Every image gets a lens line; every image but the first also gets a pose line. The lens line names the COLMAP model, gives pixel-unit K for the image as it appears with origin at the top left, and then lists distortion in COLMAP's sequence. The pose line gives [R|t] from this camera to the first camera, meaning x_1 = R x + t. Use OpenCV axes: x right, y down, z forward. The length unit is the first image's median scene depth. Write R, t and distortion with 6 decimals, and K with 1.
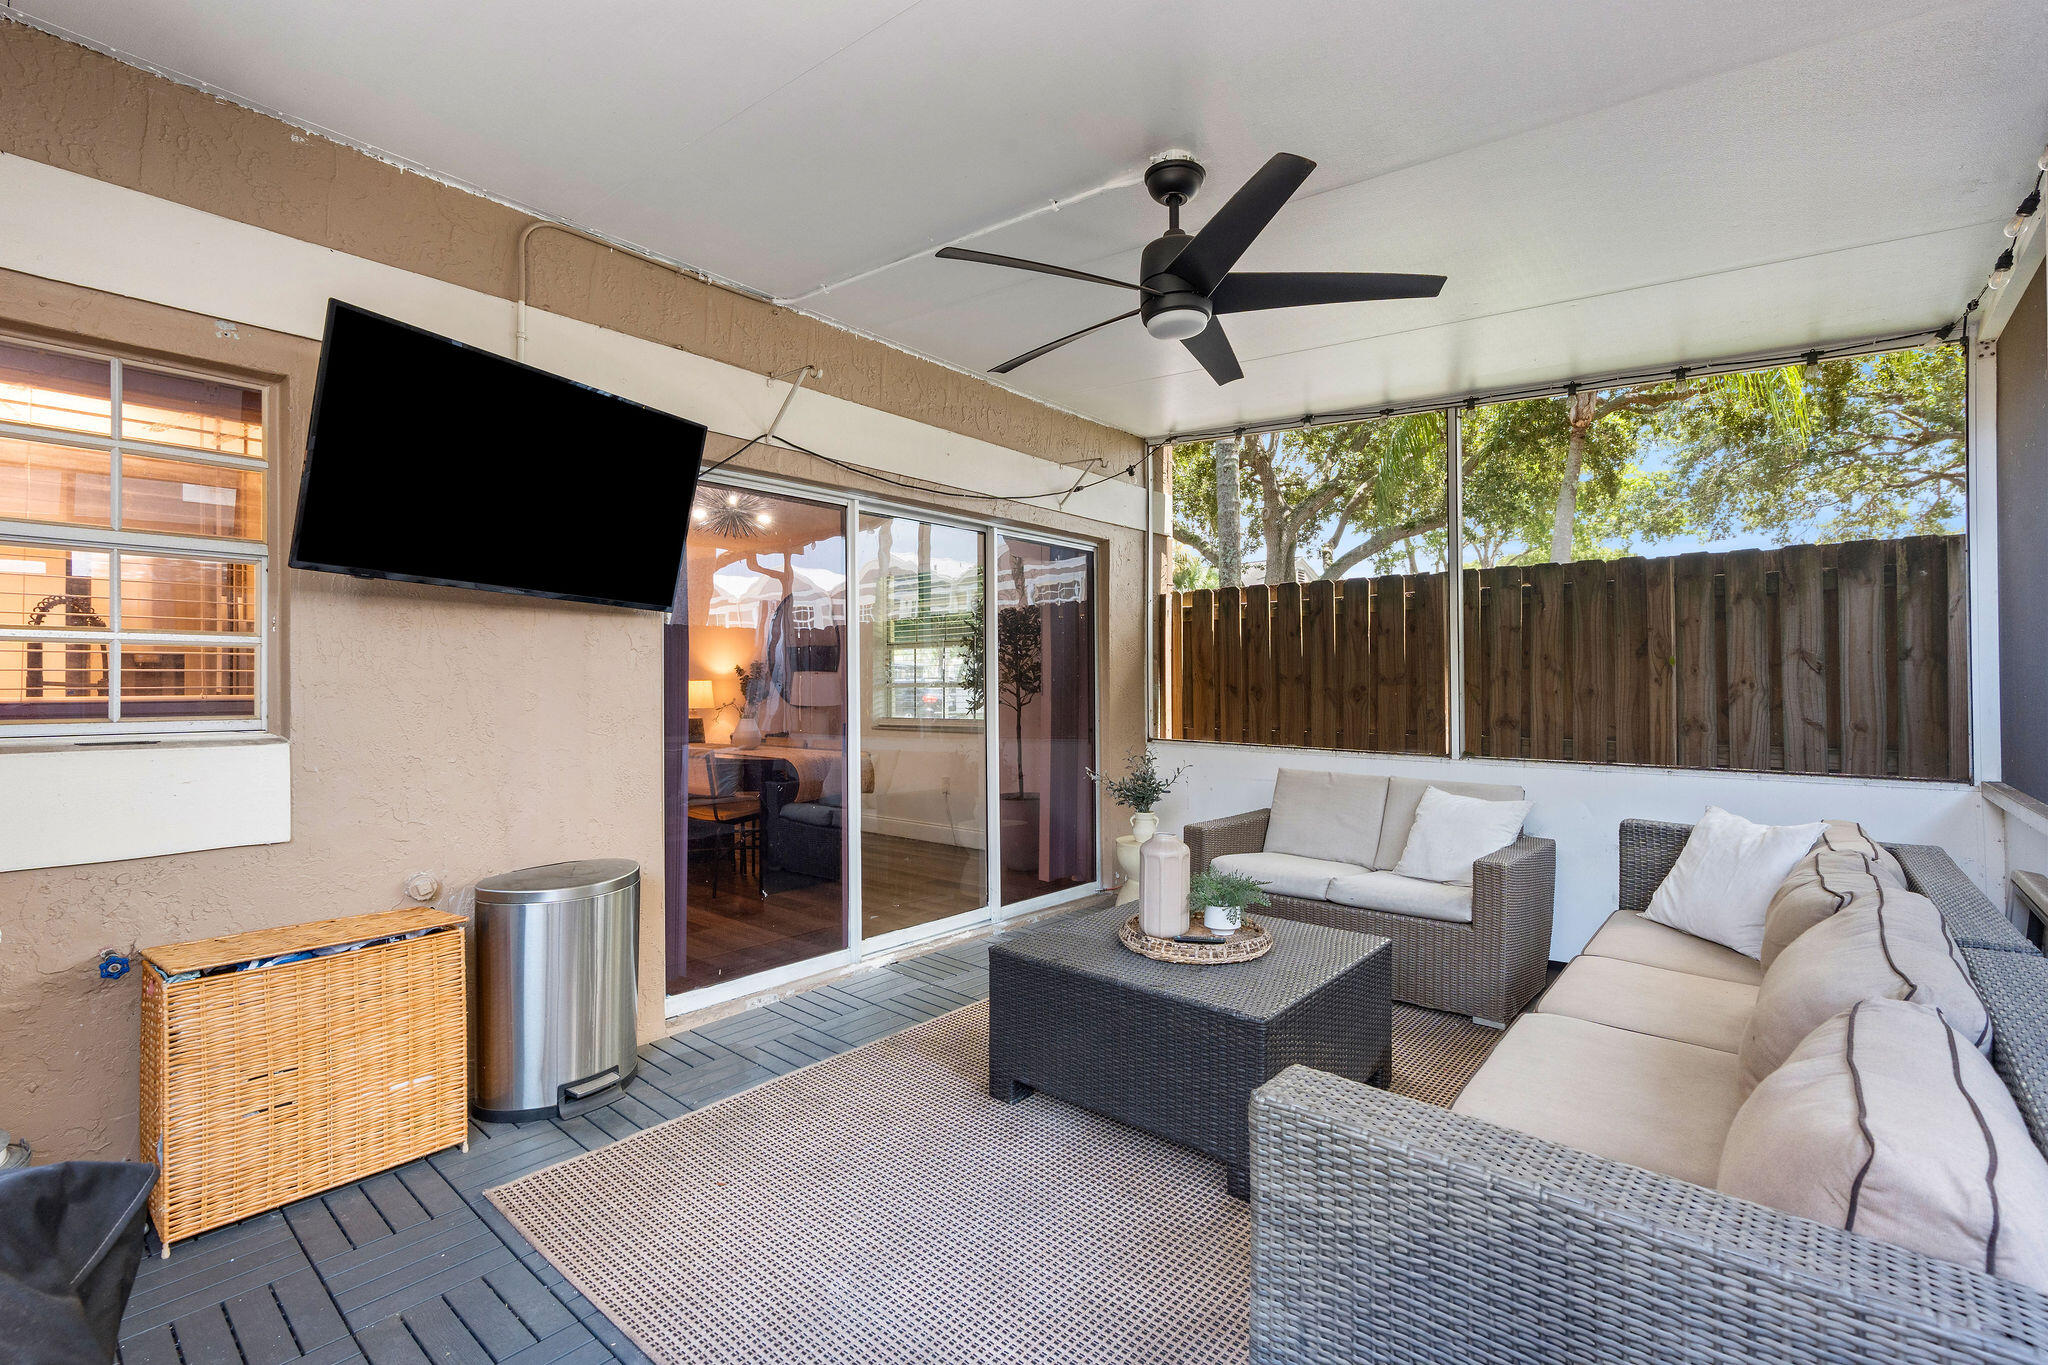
lens RADIAL K [[921.1, 0, 1024.0], [0, 921.1, 682.5], [0, 0, 1]] dist [-0.020273, -0.000418]
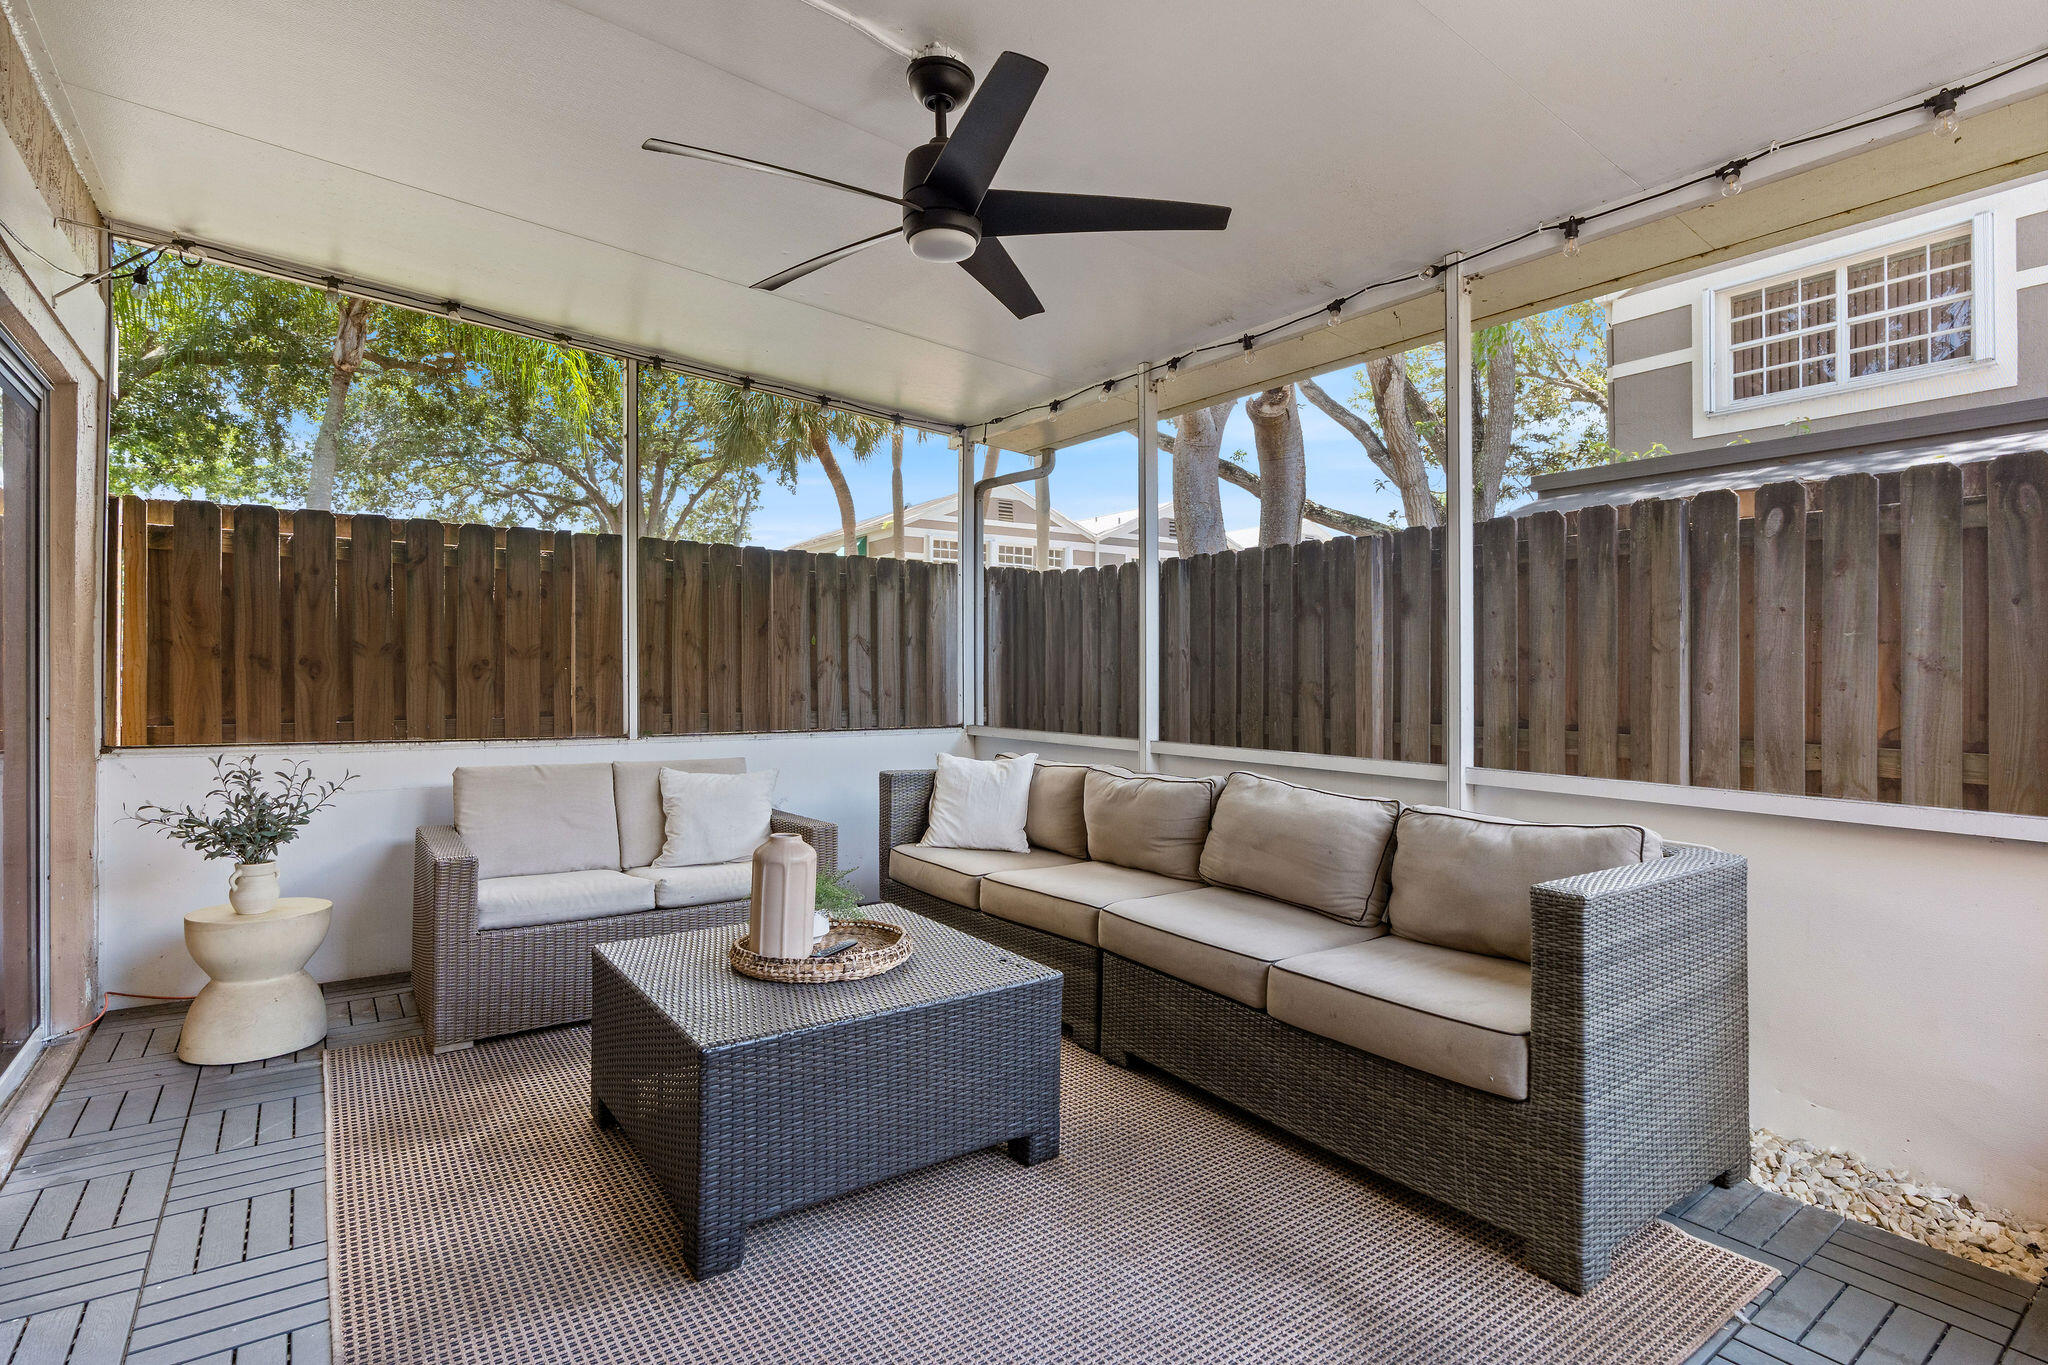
lens RADIAL K [[979.7, 0, 1024.0], [0, 979.7, 682.5], [0, 0, 1]] dist [-0.022205, 0.000177]
pose [[0.240013, -0.006575, 0.970747, -0.392833], [-0.008700, 0.999922, 0.008923, 0.014081], [-0.970731, -0.010587, 0.239937, 0.380212]]
